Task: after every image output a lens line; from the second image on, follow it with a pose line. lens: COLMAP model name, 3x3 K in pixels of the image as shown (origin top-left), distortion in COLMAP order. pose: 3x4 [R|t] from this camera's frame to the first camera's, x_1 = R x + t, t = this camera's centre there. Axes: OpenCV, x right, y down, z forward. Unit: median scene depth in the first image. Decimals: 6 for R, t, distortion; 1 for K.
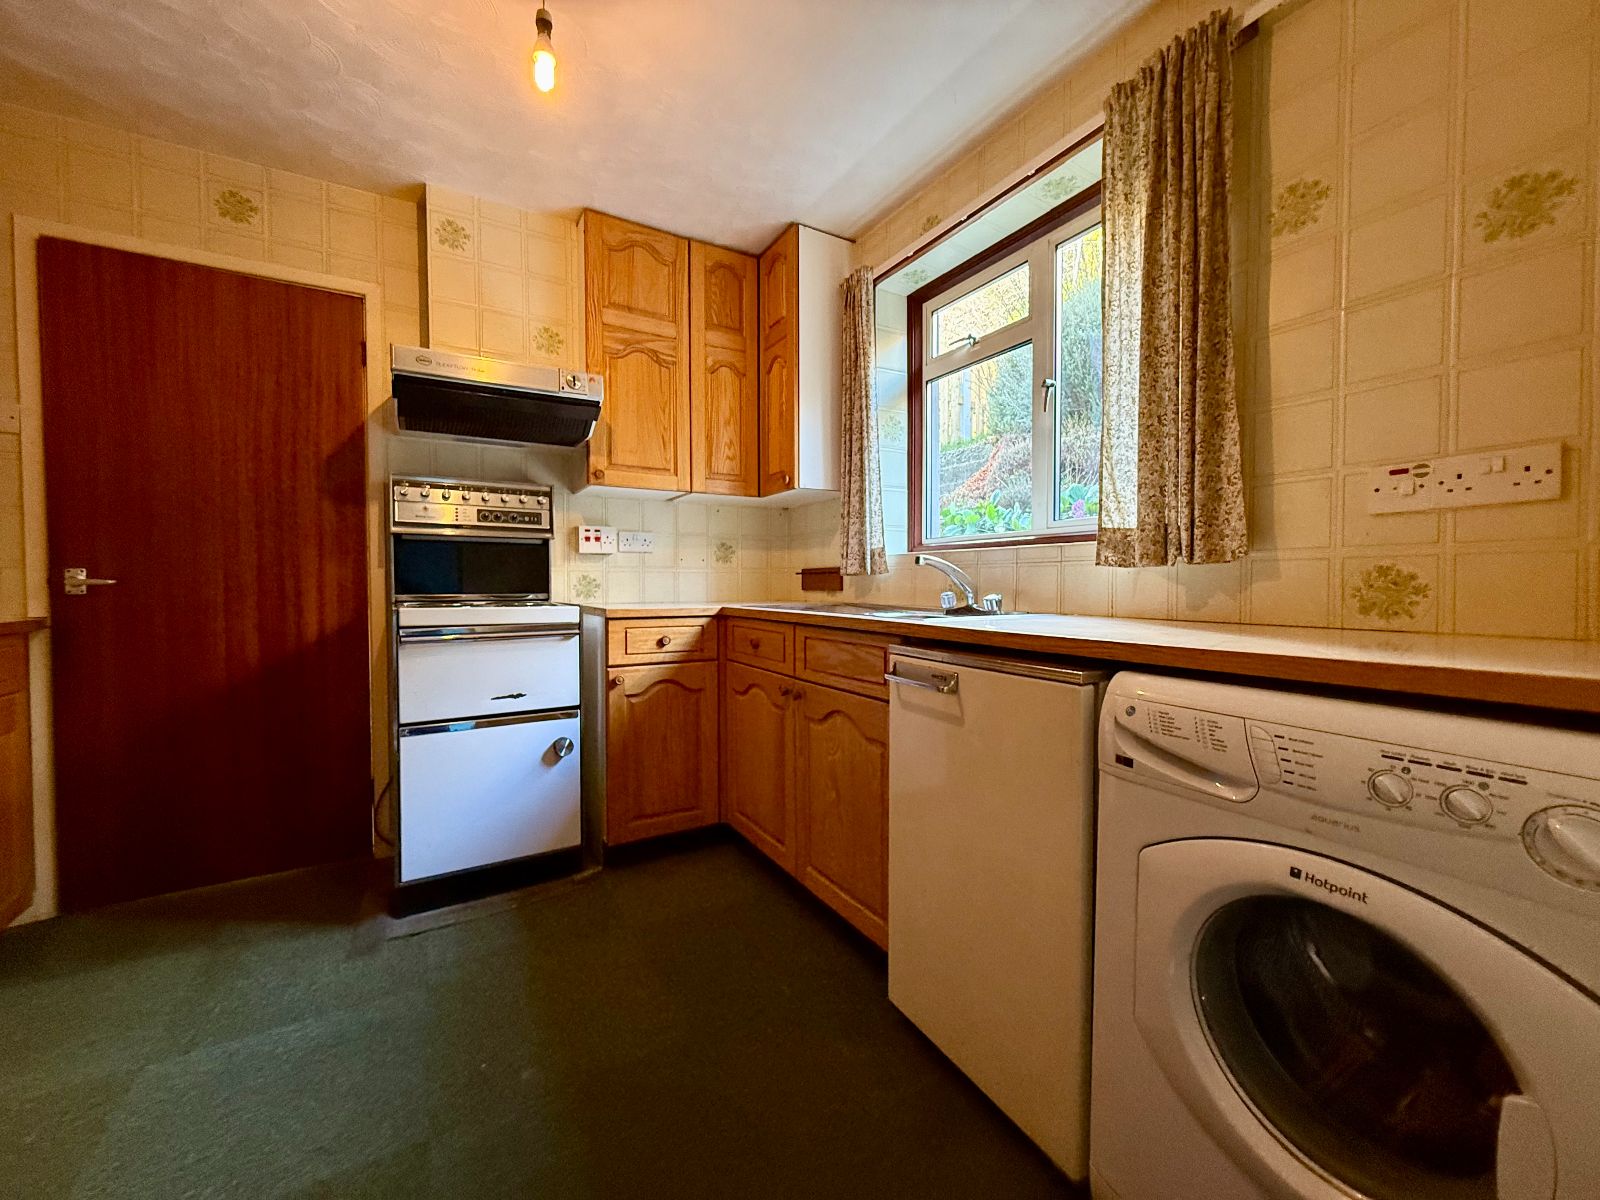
lens RADIAL K [[636.6, 0, 802.9], [0, 636.6, 599.4], [0, 0, 1]] dist [-0.003377, 0.000187]
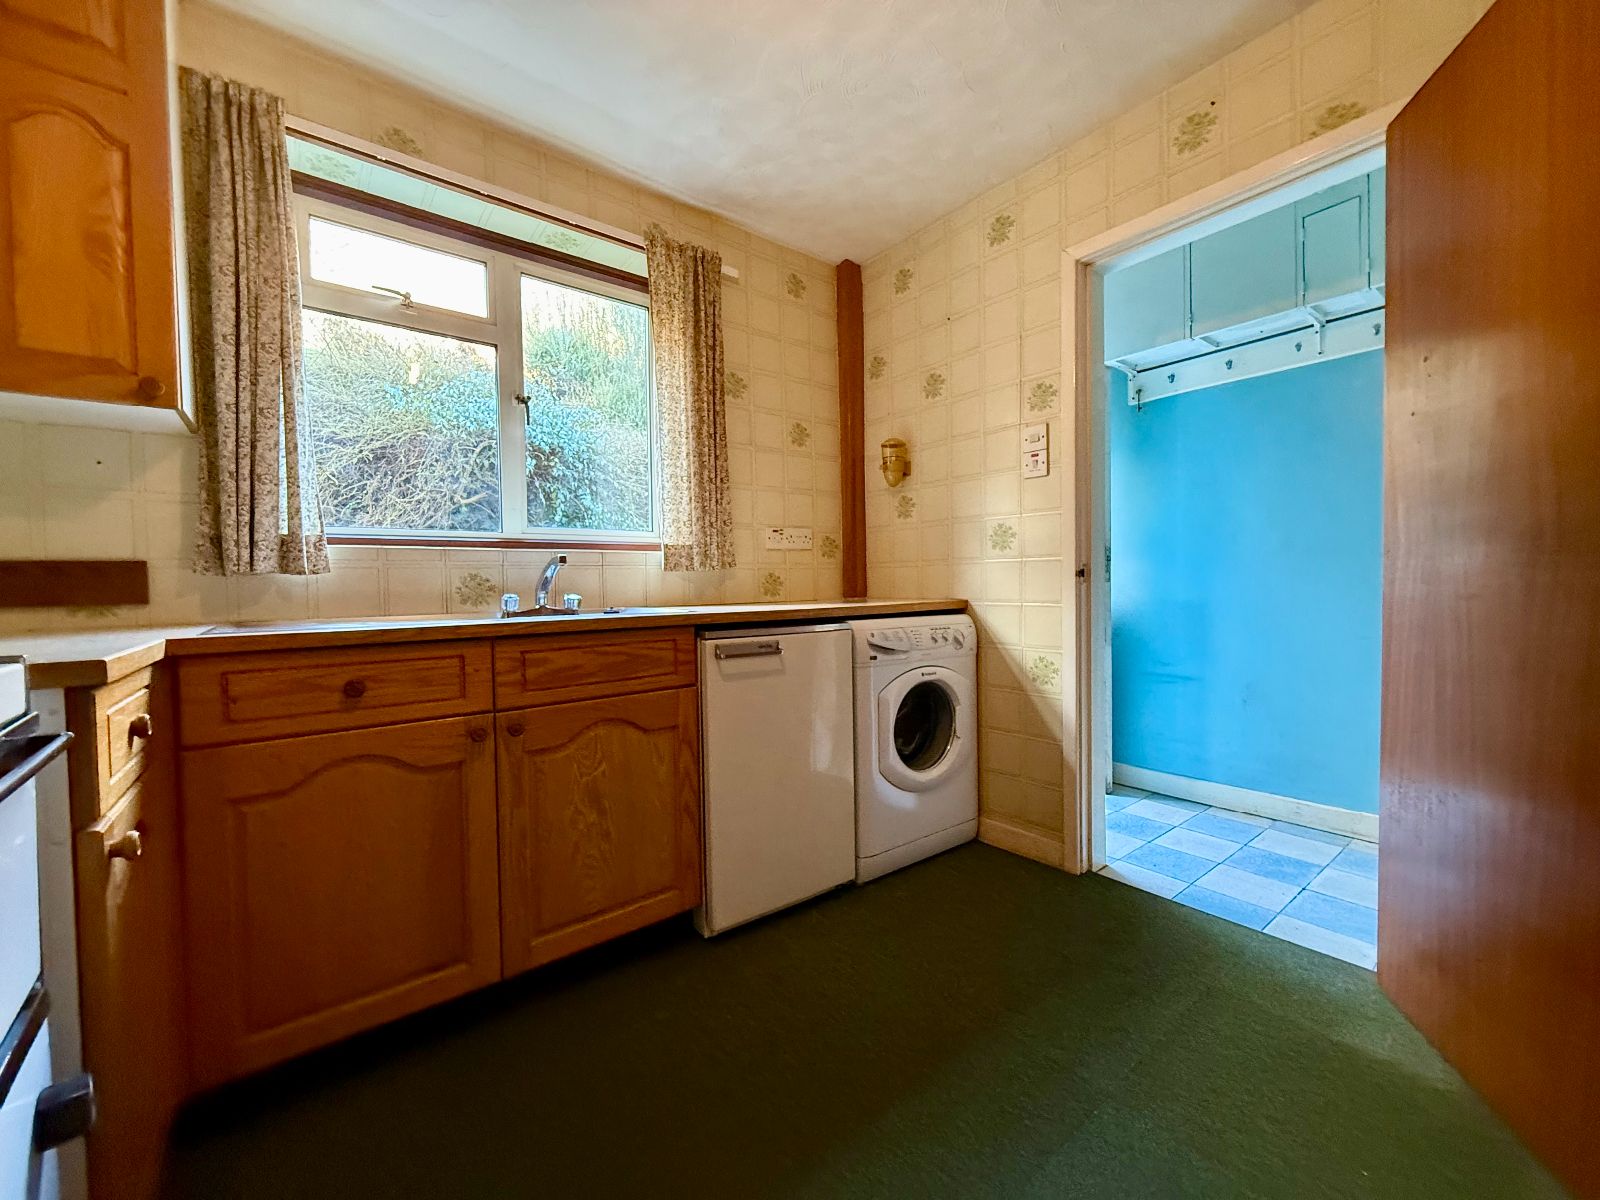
lens RADIAL K [[636.6, 0, 806.7], [0, 636.6, 595.0], [0, 0, 1]] dist [-0.003377, 0.000187]
pose [[-0.141389, -0.016568, 0.989815, -0.699645], [0.043276, 0.998801, 0.022901, -0.011482], [-0.989008, 0.046073, -0.140502, 0.648266]]
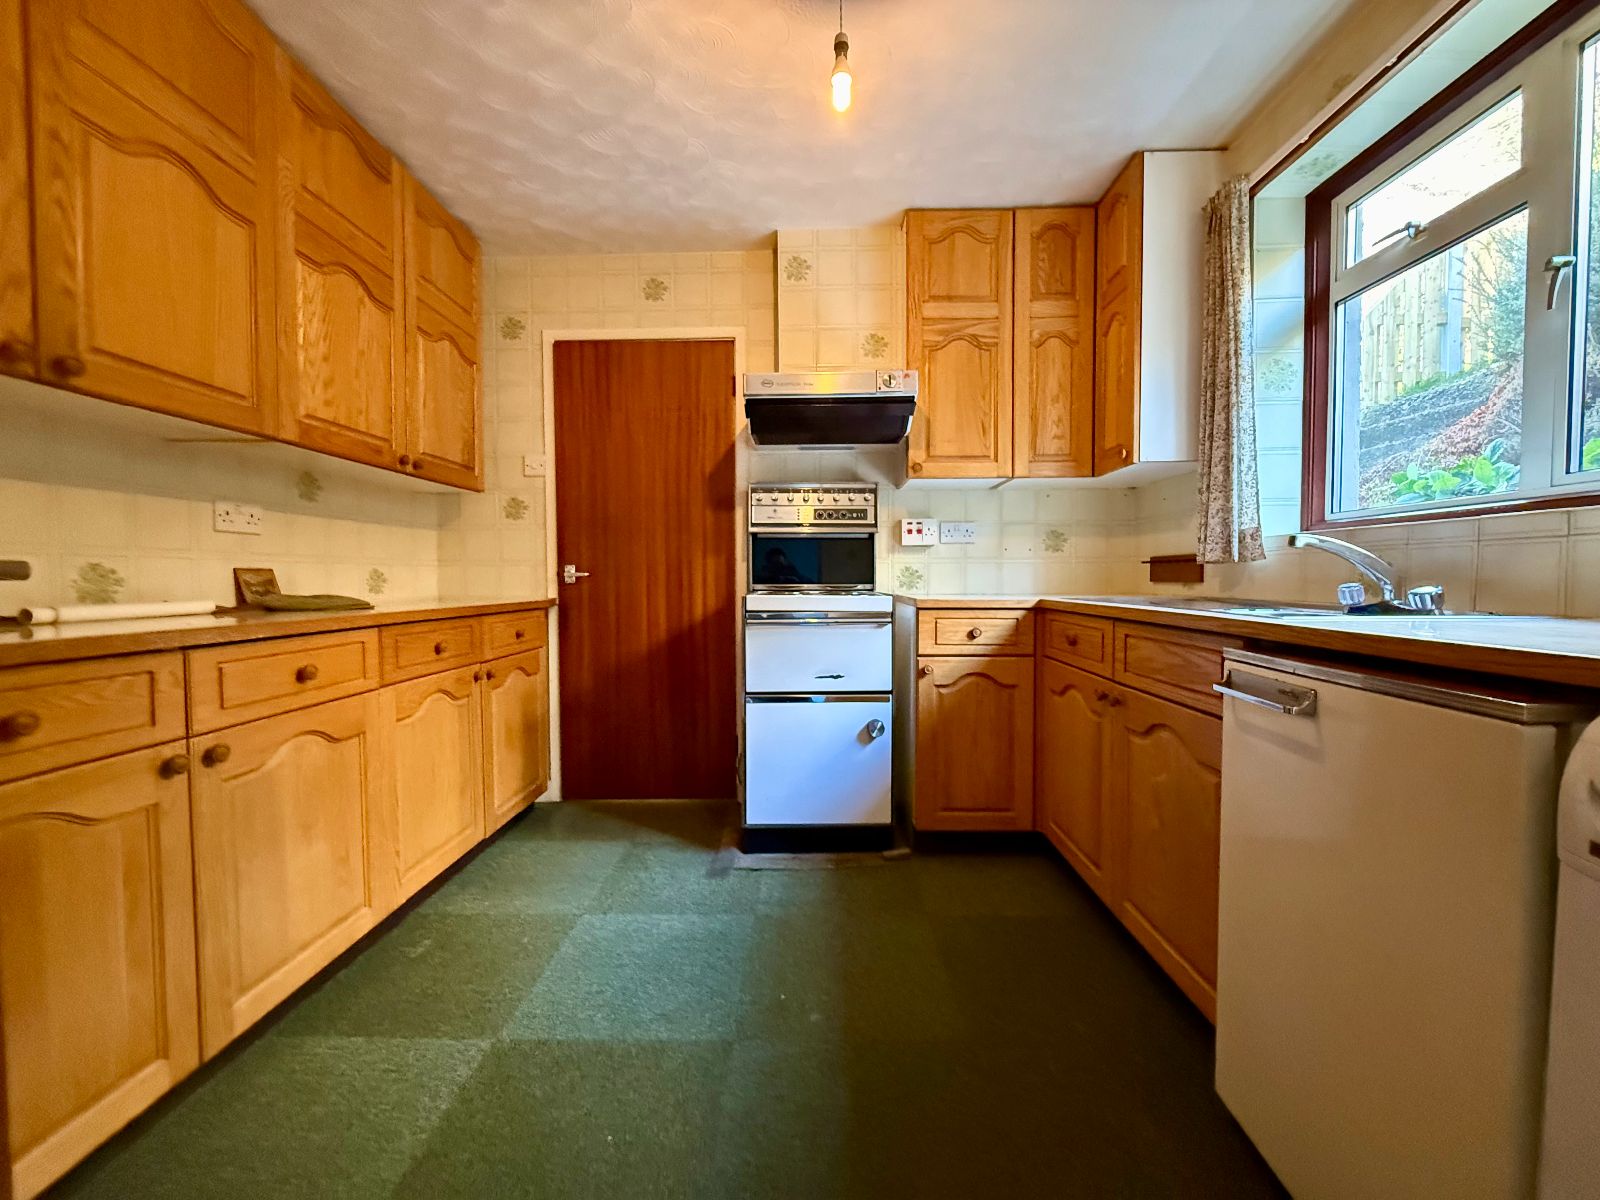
lens RADIAL K [[636.6, 0, 797.5], [0, 636.6, 600.4], [0, 0, 1]] dist [-0.003377, 0.000187]
pose [[0.848279, 0.017001, -0.529276, 0.068732], [-0.010776, 0.999832, 0.014845, 0.004129], [0.529440, -0.006890, 0.848320, 0.032187]]
